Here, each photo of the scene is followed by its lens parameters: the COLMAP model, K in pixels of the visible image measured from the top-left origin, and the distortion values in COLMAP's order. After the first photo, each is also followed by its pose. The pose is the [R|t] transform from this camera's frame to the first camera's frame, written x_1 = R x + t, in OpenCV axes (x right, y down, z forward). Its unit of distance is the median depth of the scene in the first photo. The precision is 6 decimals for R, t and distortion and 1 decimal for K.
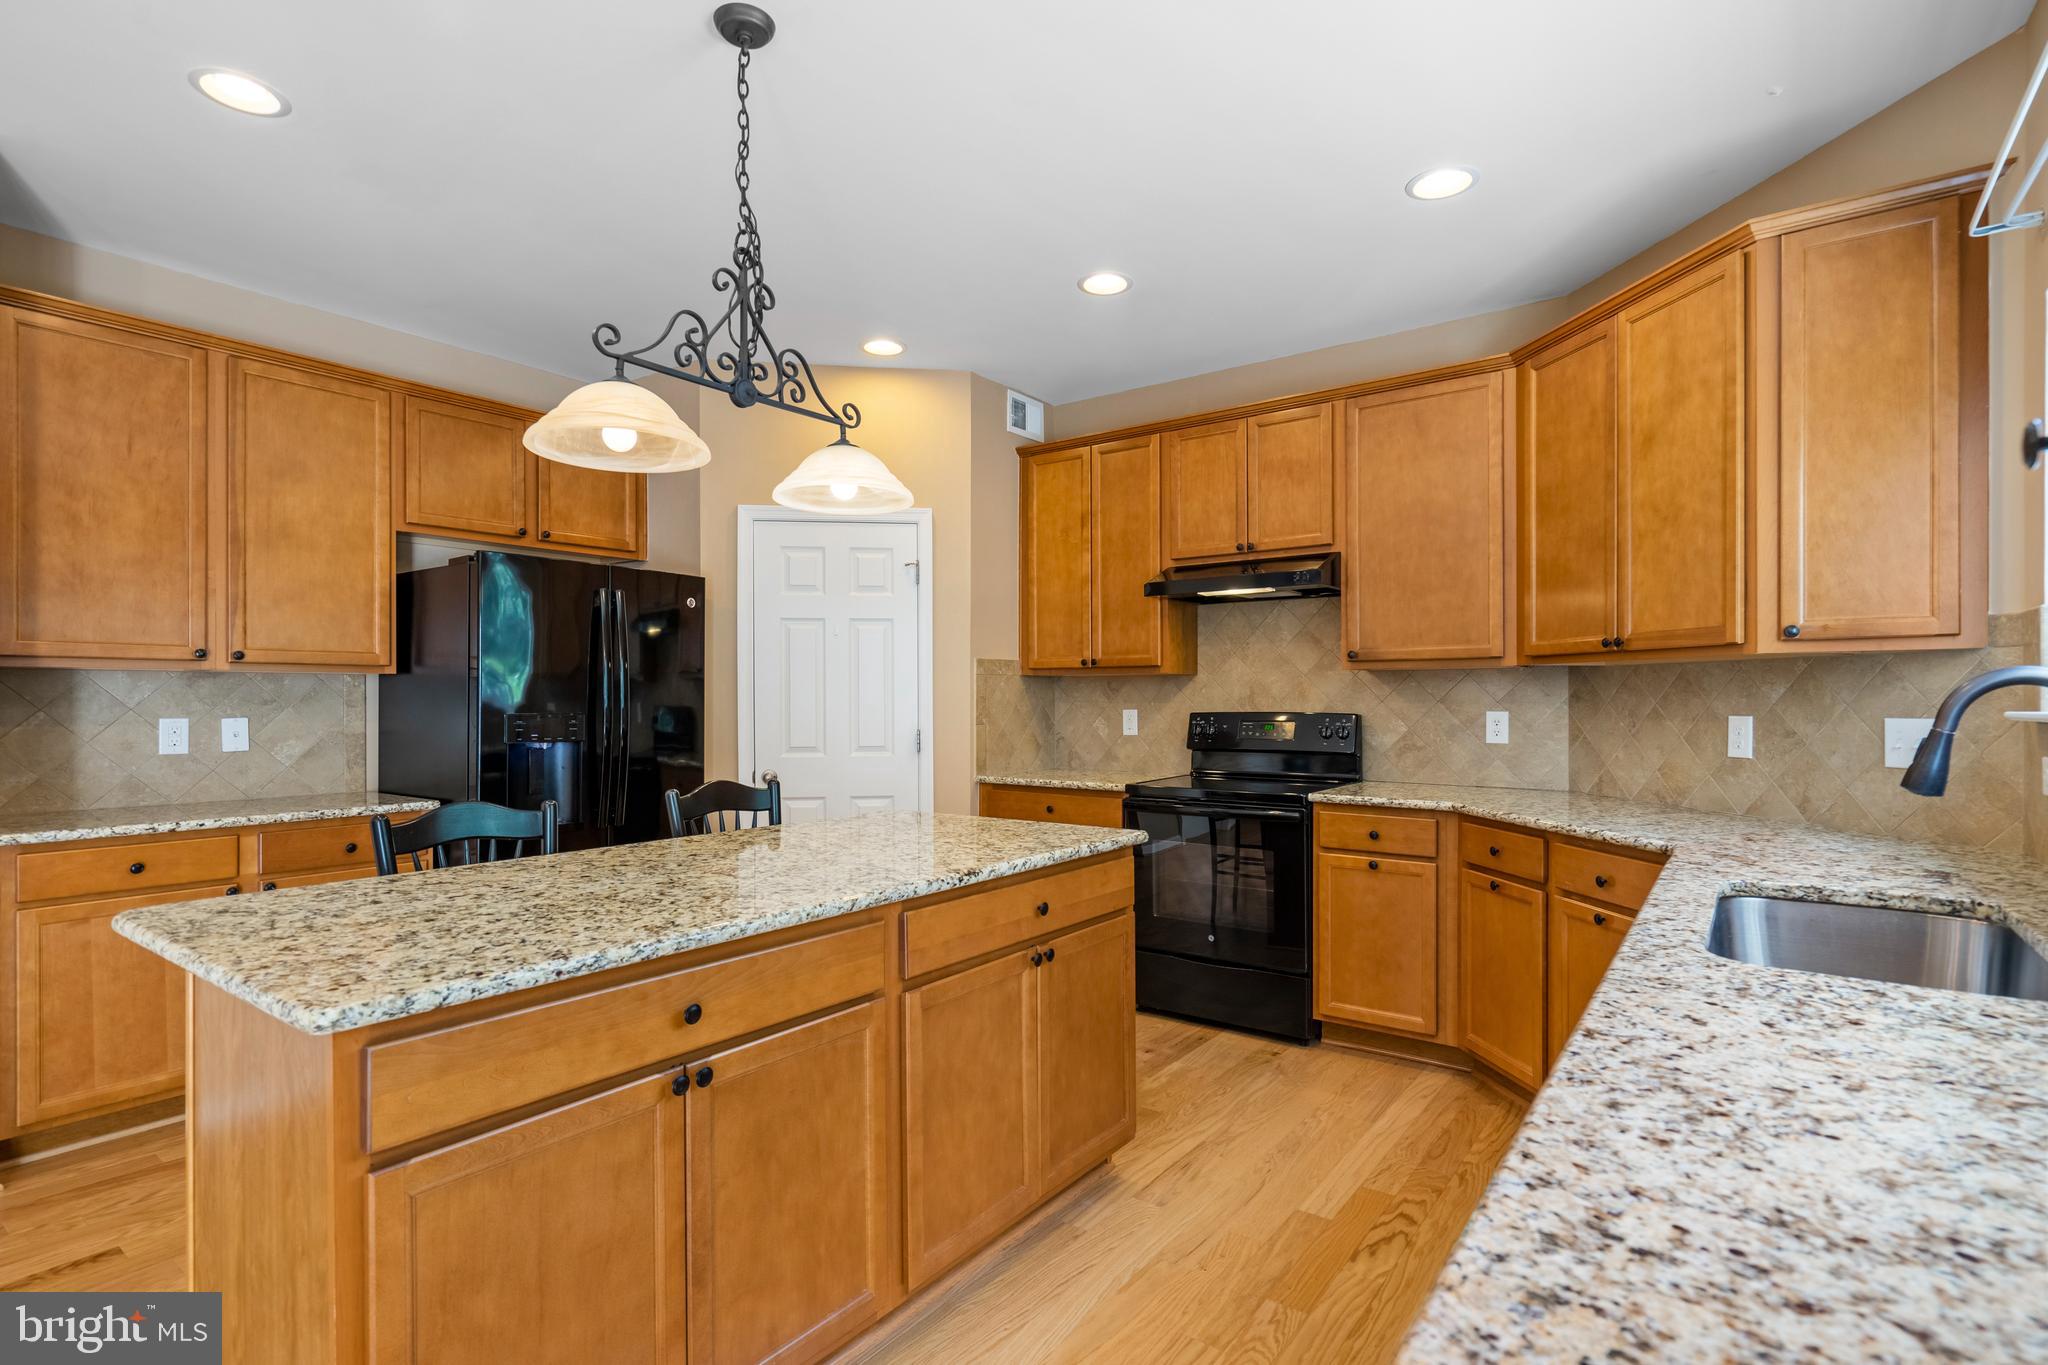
lens RADIAL K [[987.1, 0, 1028.2], [0, 987.1, 695.1], [0, 0, 1]] dist [-0.002565, 0.002709]
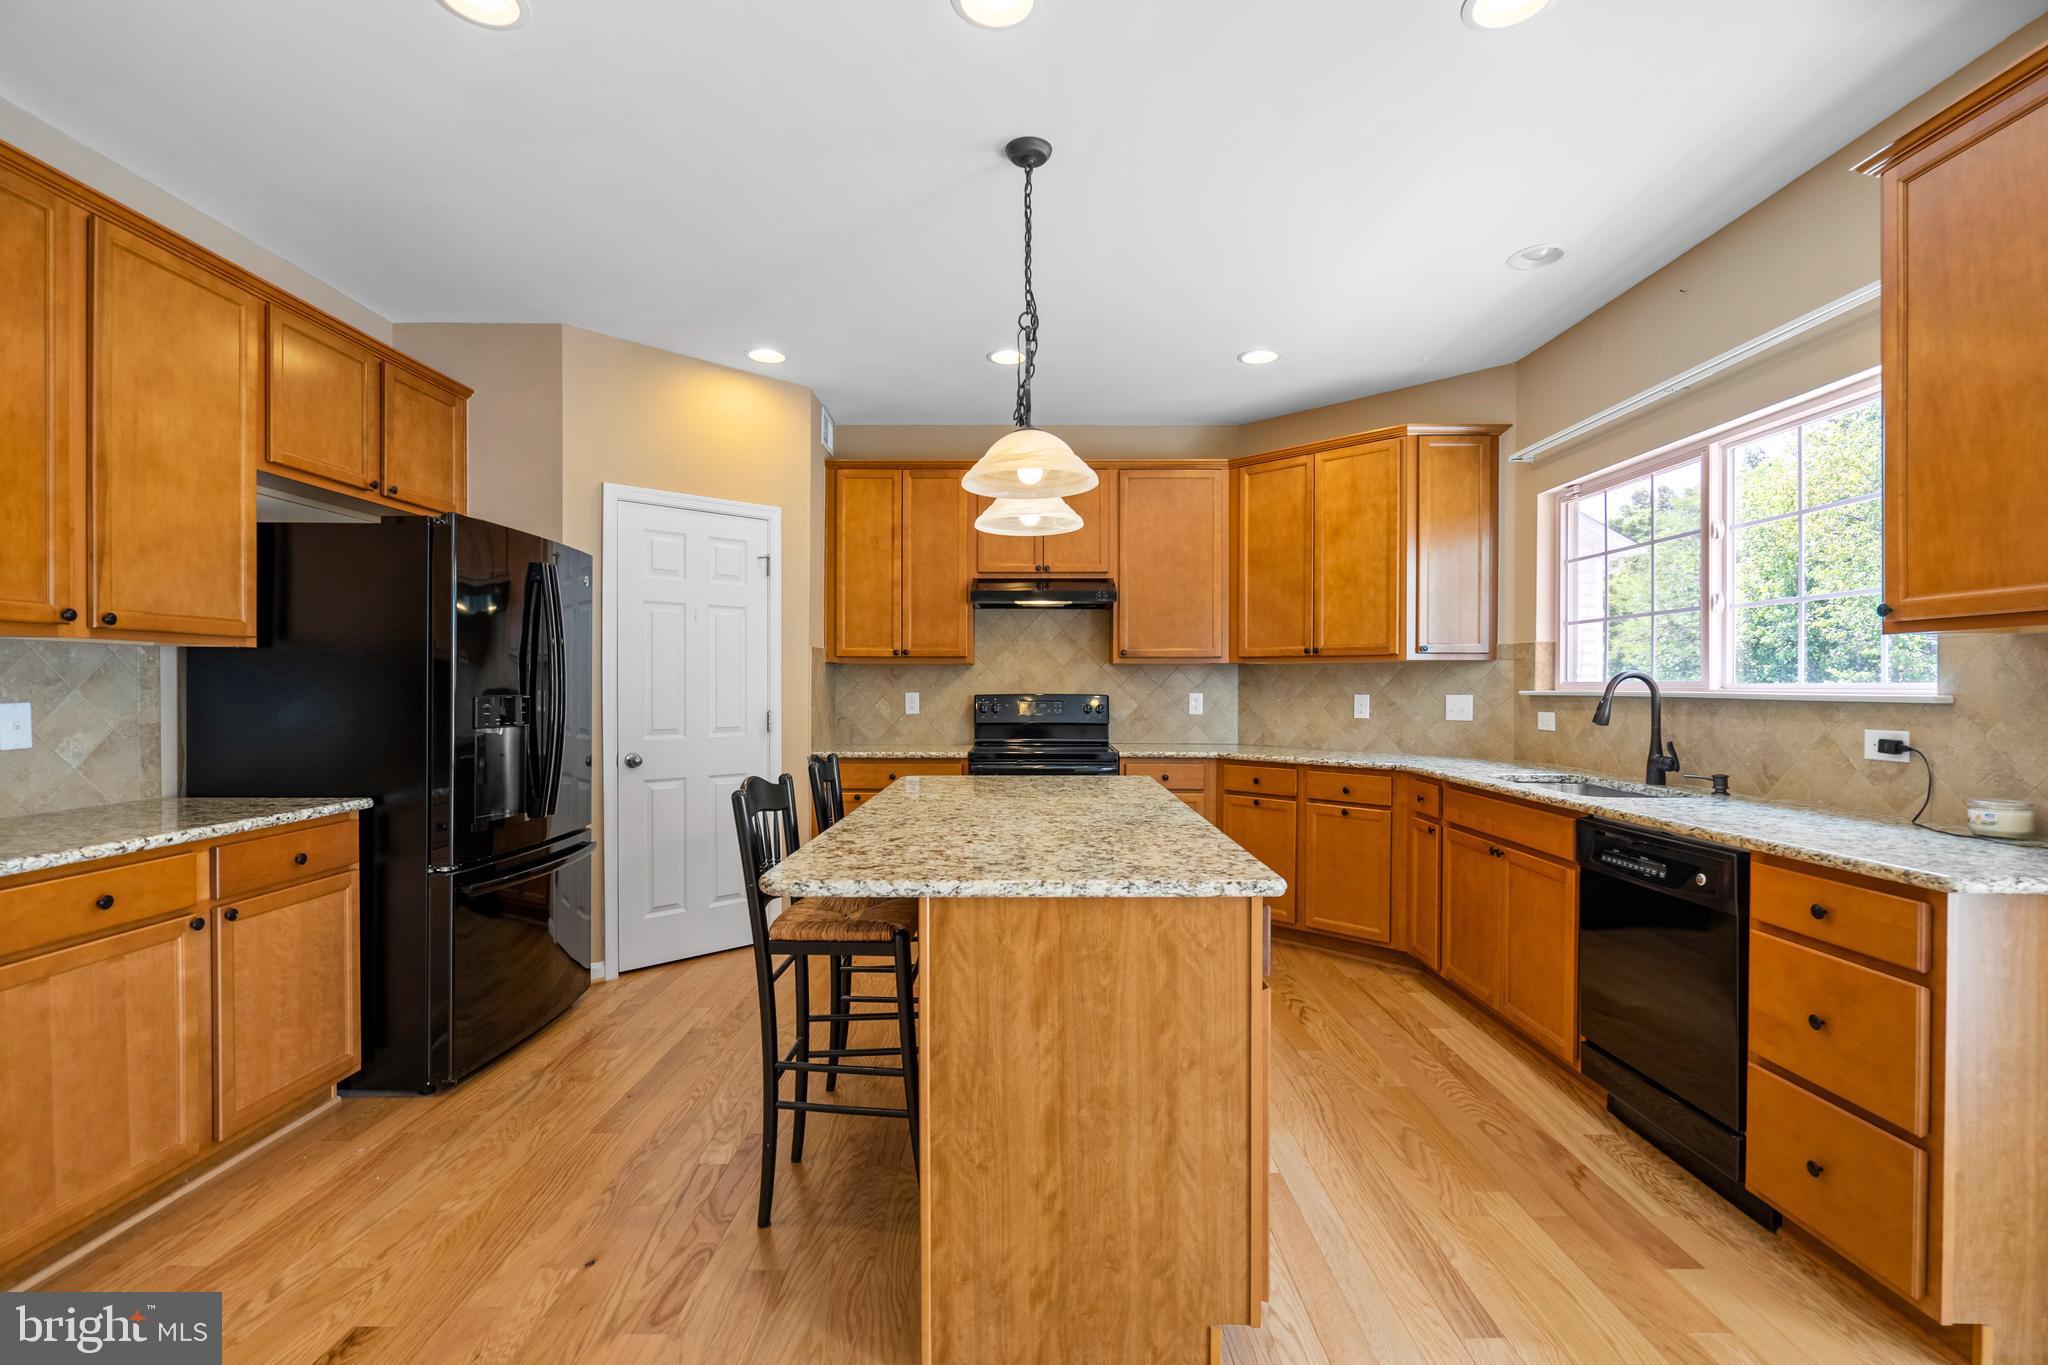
lens RADIAL K [[925.1, 0, 1022.1], [0, 925.1, 689.8], [0, 0, 1]] dist [-0.007617, 0.003157]
pose [[0.807588, 0.001110, 0.589746, -0.610721], [-0.005876, 0.999964, 0.006164, 0.004913], [-0.589718, -0.008443, 0.807565, 0.022824]]
